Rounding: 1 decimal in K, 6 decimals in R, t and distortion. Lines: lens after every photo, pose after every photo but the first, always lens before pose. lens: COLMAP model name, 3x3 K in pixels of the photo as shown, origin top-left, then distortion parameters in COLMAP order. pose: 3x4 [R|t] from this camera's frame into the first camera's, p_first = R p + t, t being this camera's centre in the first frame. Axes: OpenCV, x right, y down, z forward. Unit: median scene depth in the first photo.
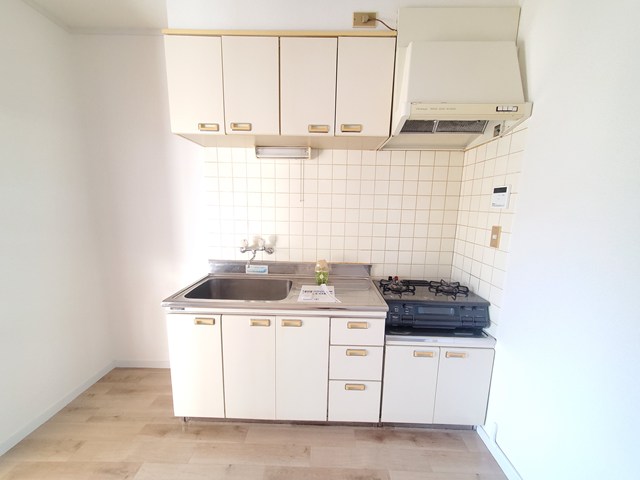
lens RADIAL K [[252.5, 0, 316.4], [0, 252.5, 244.7], [0, 0, 1]] dist [0.009714, -0.000724]
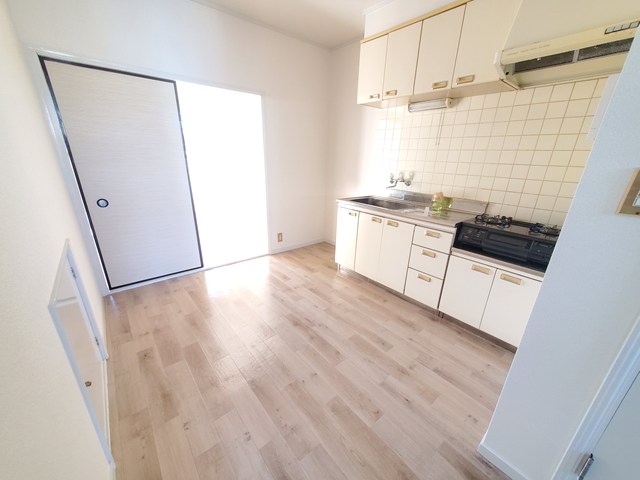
lens RADIAL K [[252.5, 0, 316.4], [0, 252.5, 244.7], [0, 0, 1]] dist [0.009714, -0.000724]
pose [[0.649787, 0.256811, -0.715420, 0.678440], [-0.138801, 0.965461, 0.220499, 0.135412], [0.747336, -0.043976, 0.662989, -0.371644]]
